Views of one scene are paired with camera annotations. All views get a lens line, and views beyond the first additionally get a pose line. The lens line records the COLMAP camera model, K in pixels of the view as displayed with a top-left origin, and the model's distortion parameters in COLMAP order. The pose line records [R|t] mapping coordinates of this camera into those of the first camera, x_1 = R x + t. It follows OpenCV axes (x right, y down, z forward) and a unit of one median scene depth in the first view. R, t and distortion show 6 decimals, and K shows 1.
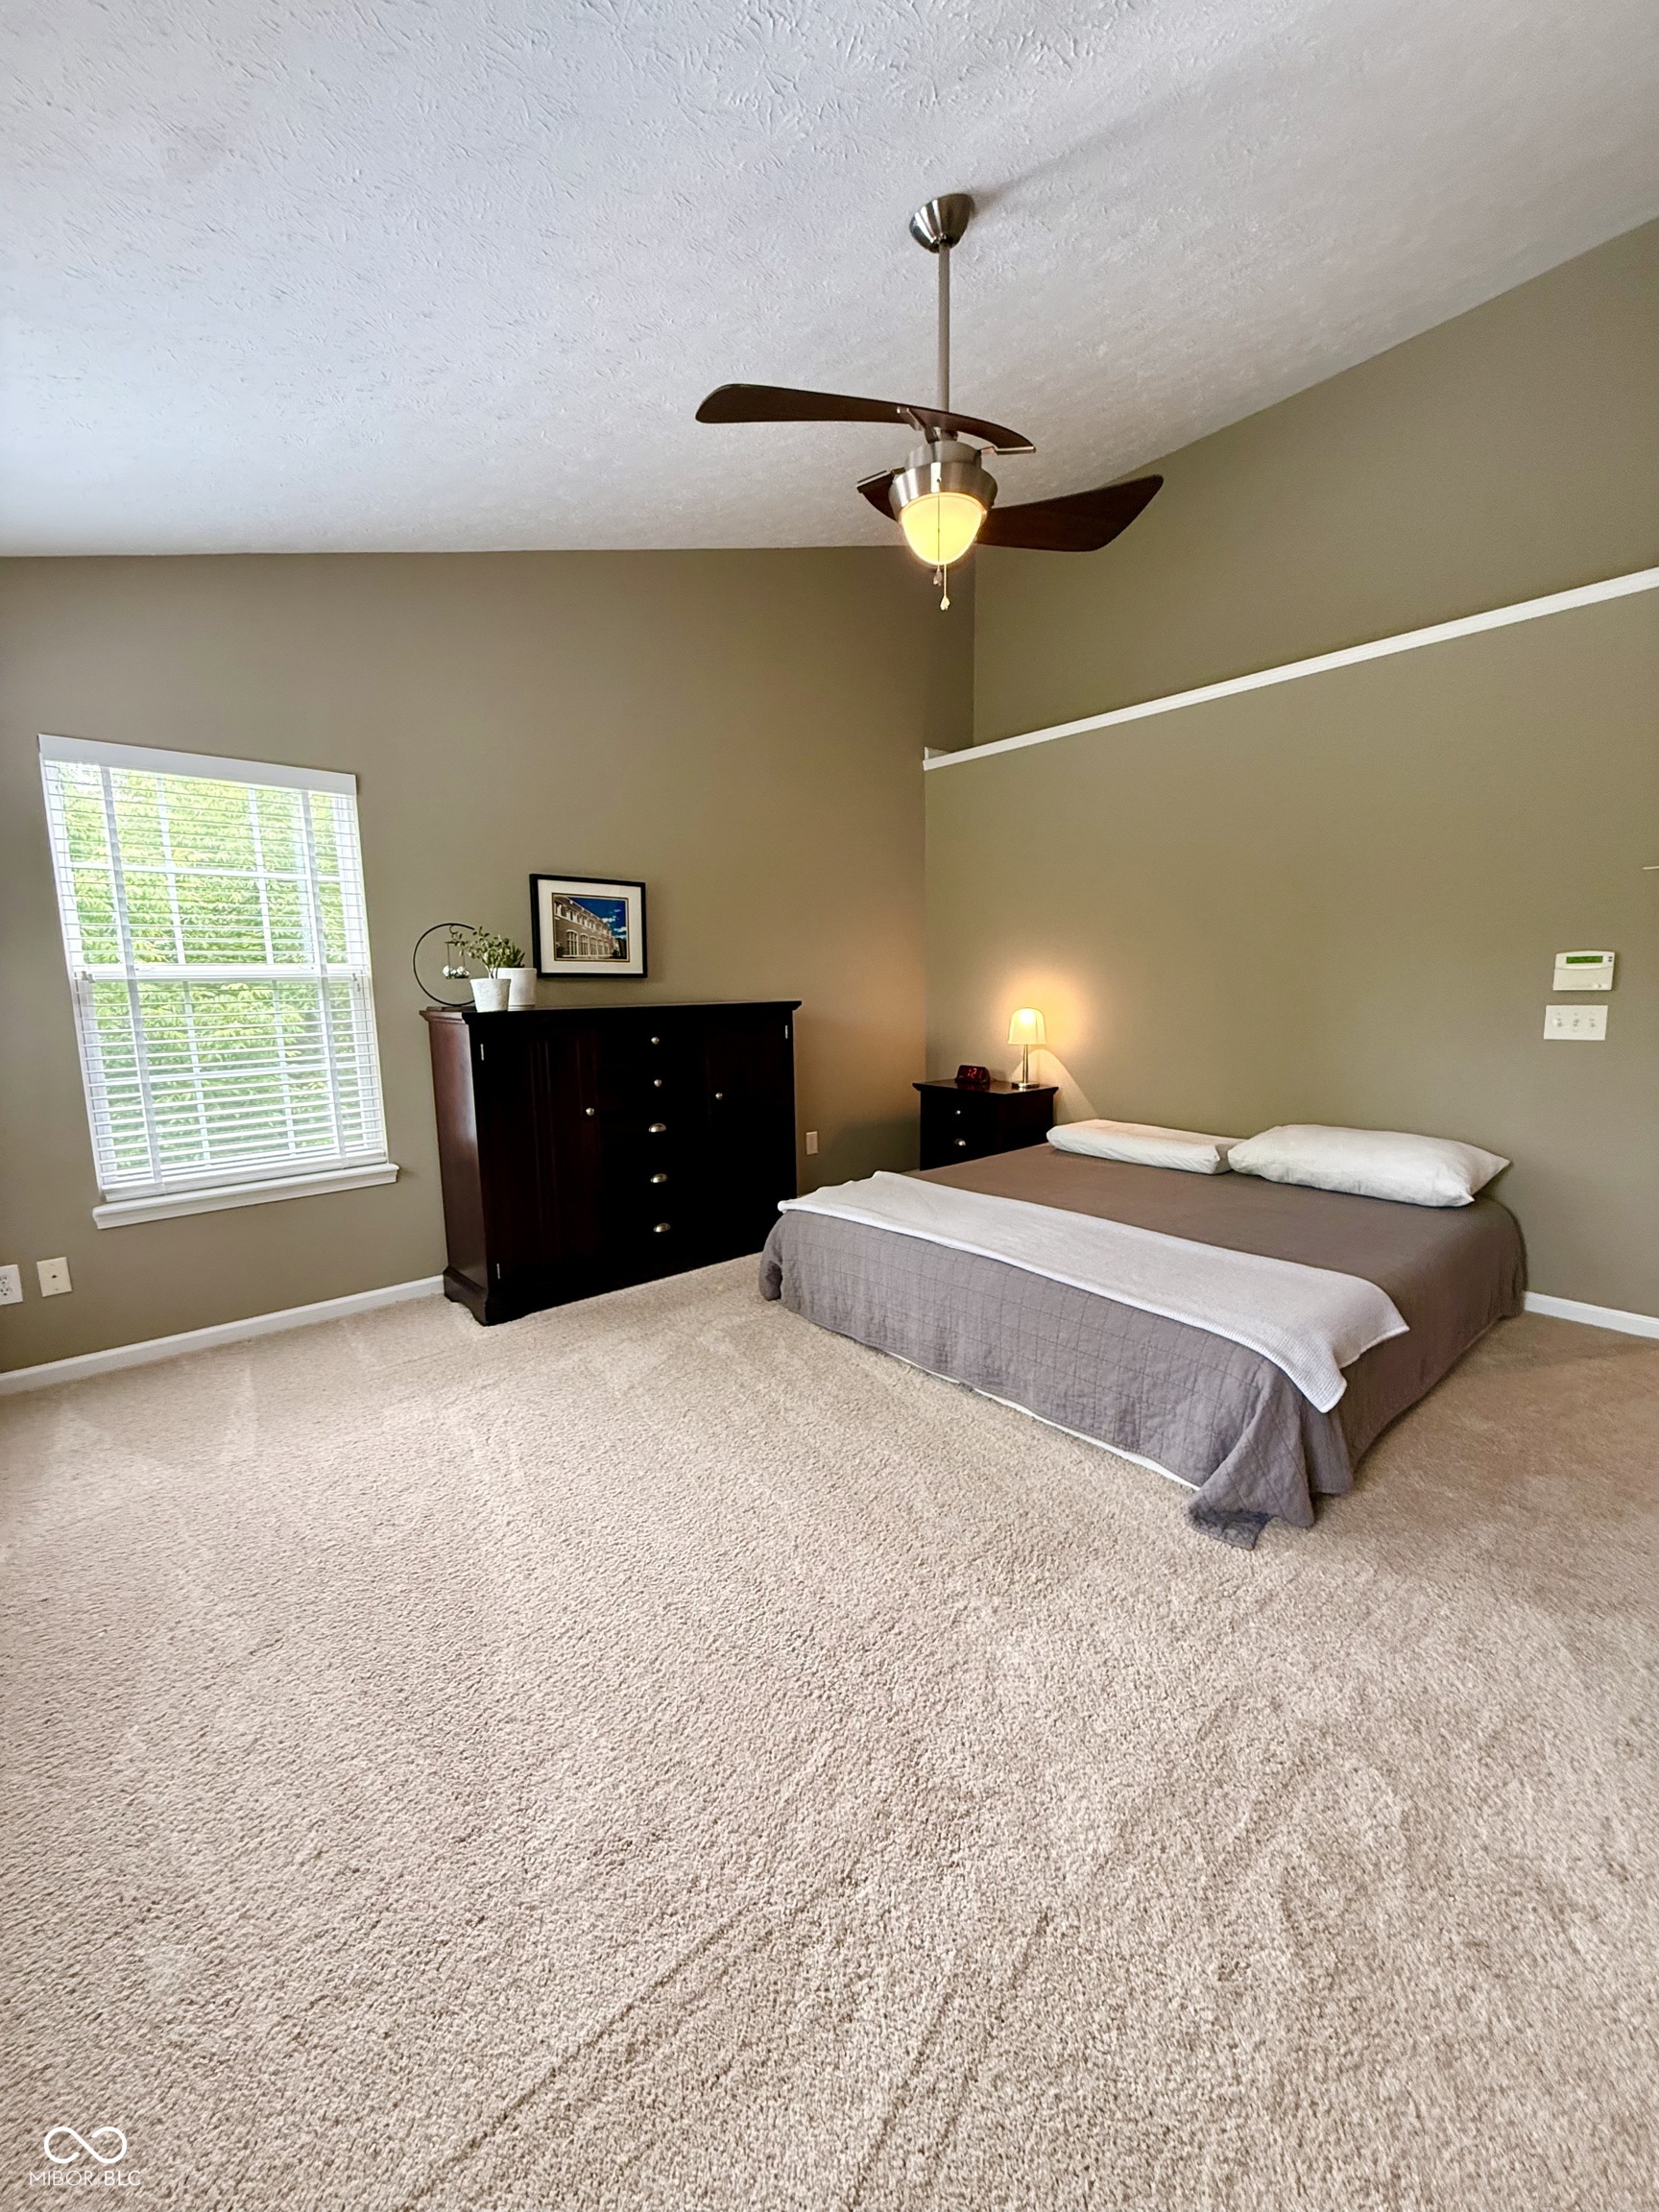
lens RADIAL K [[883.4, 0, 829.5], [0, 883.4, 1106.0], [0, 0, 1]] dist [-0.000615, -0.000053]
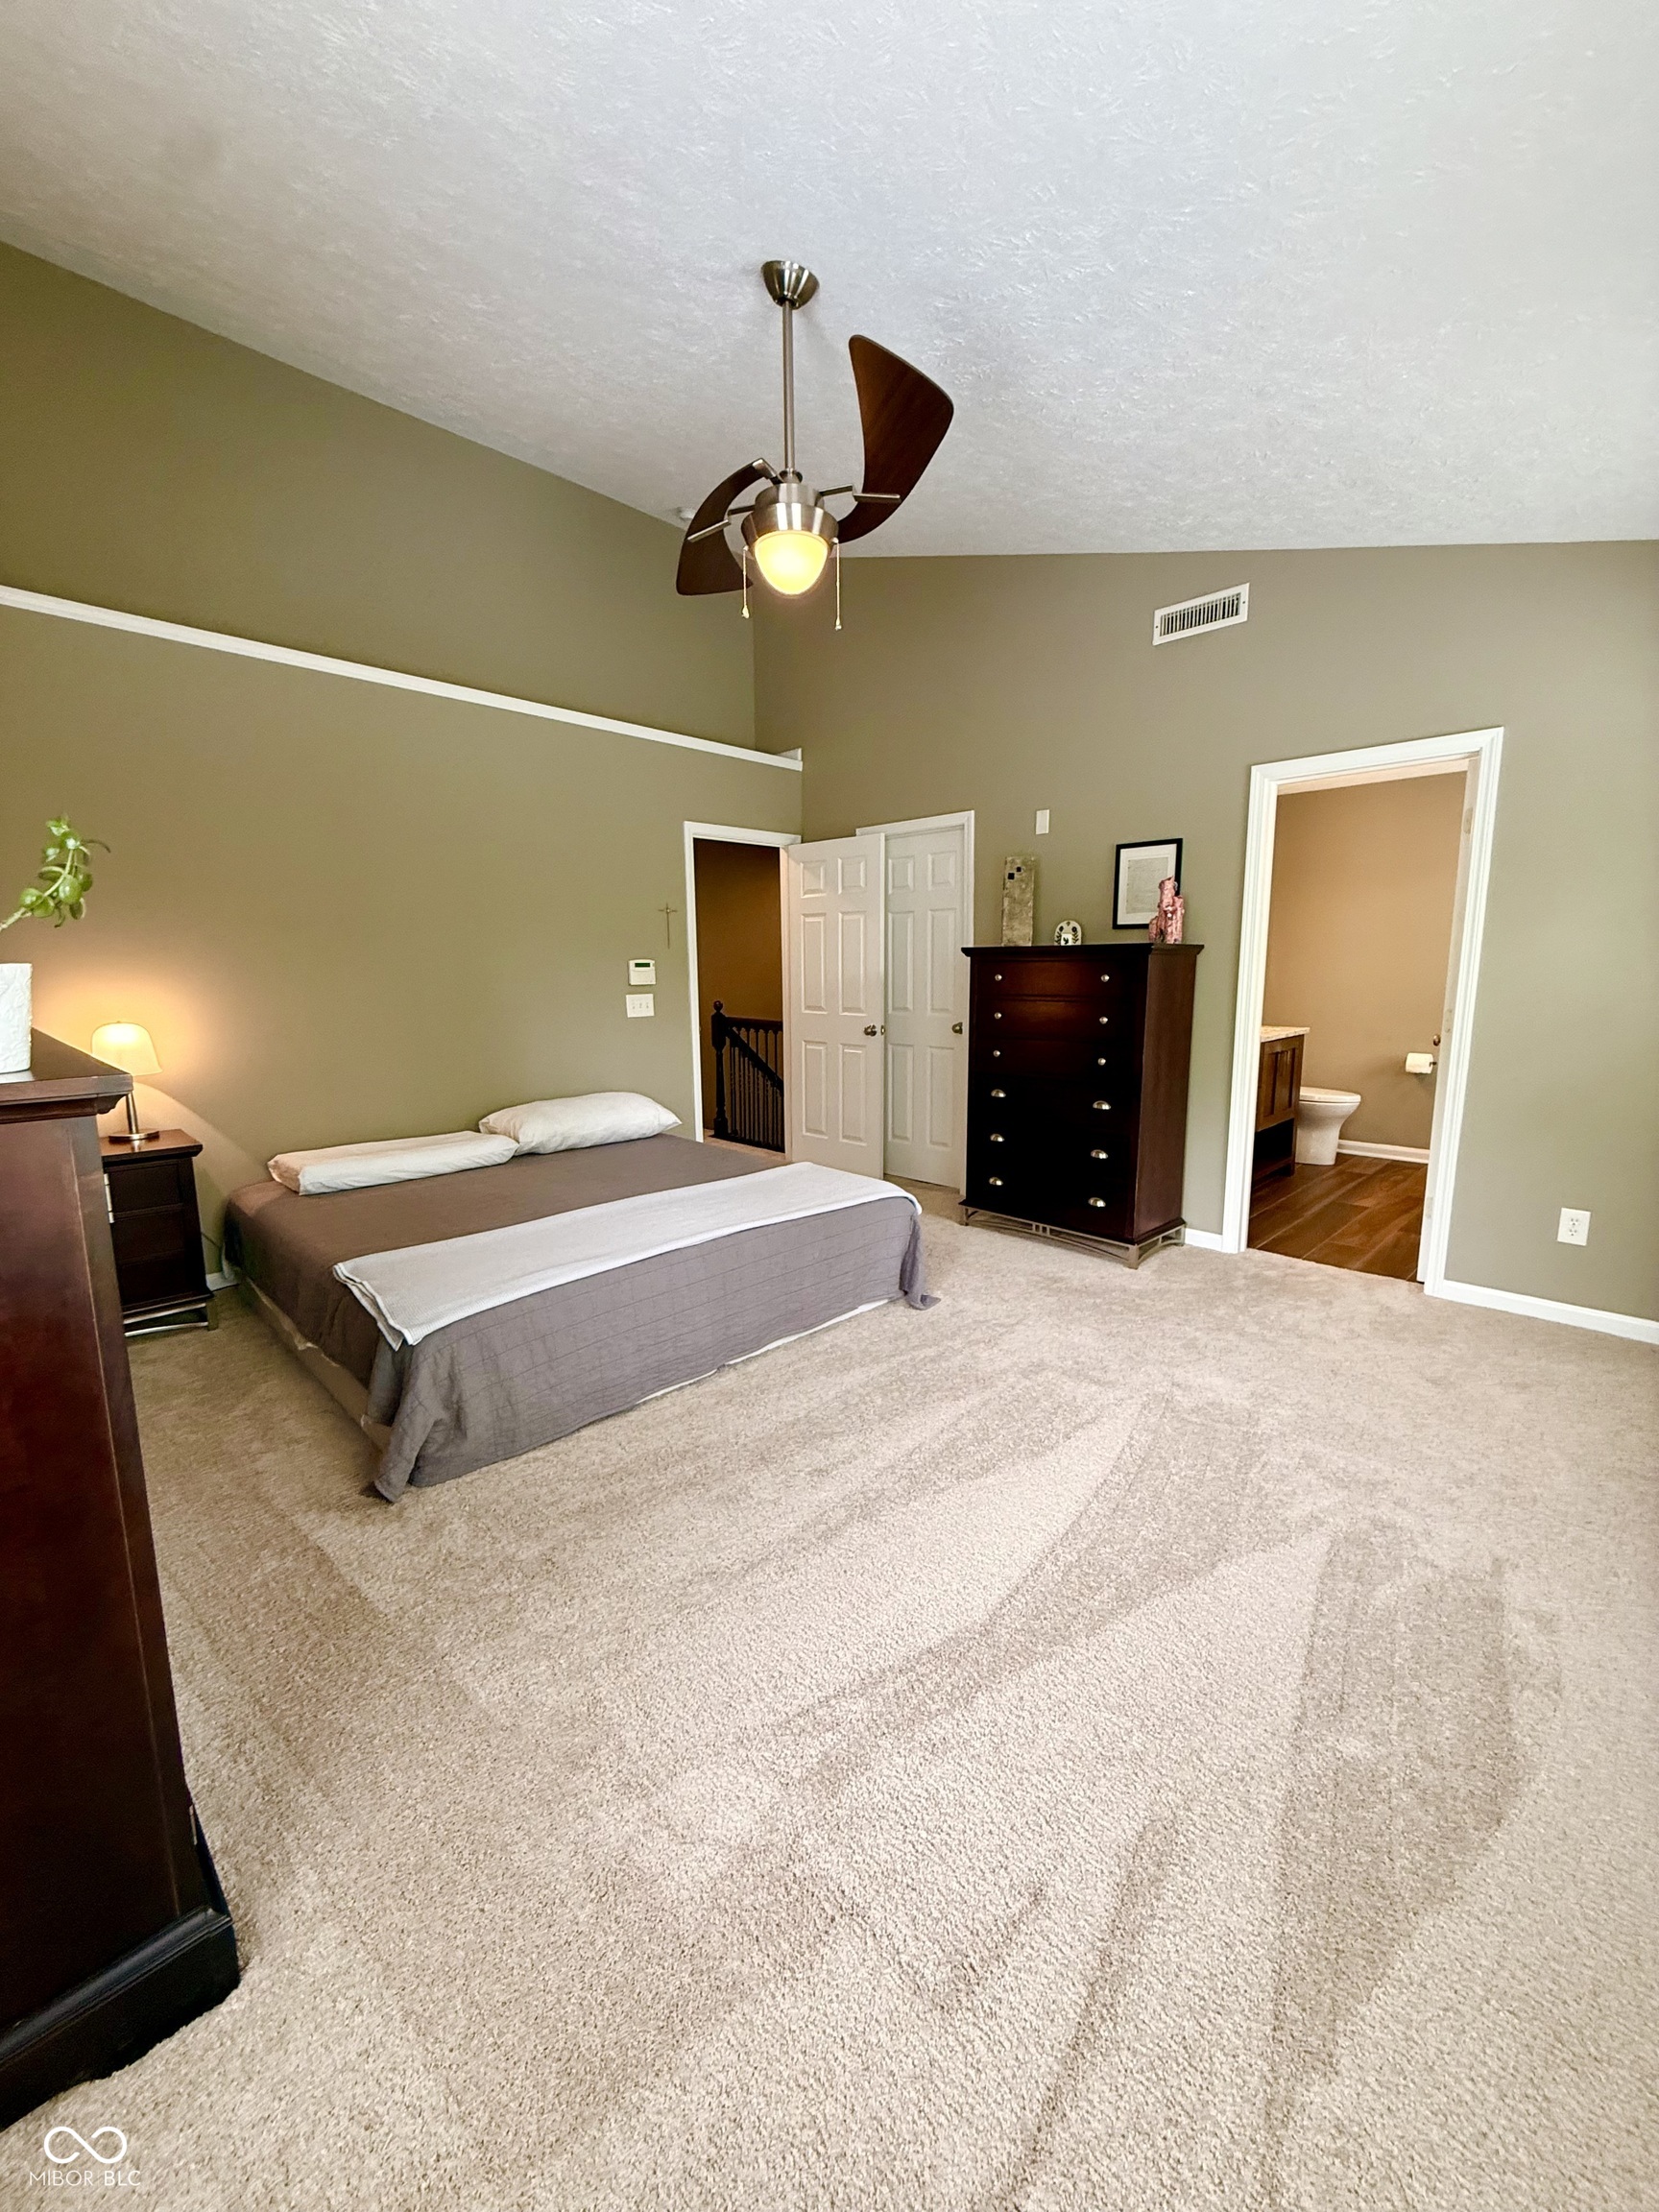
lens RADIAL K [[883.4, 0, 829.5], [0, 883.4, 1106.0], [0, 0, 1]] dist [-0.000615, -0.000053]
pose [[-0.077789, -0.143266, 0.986622, -0.758201], [0.149868, 0.976696, 0.153640, -0.112092], [-0.985641, 0.159815, -0.054505, 0.796797]]
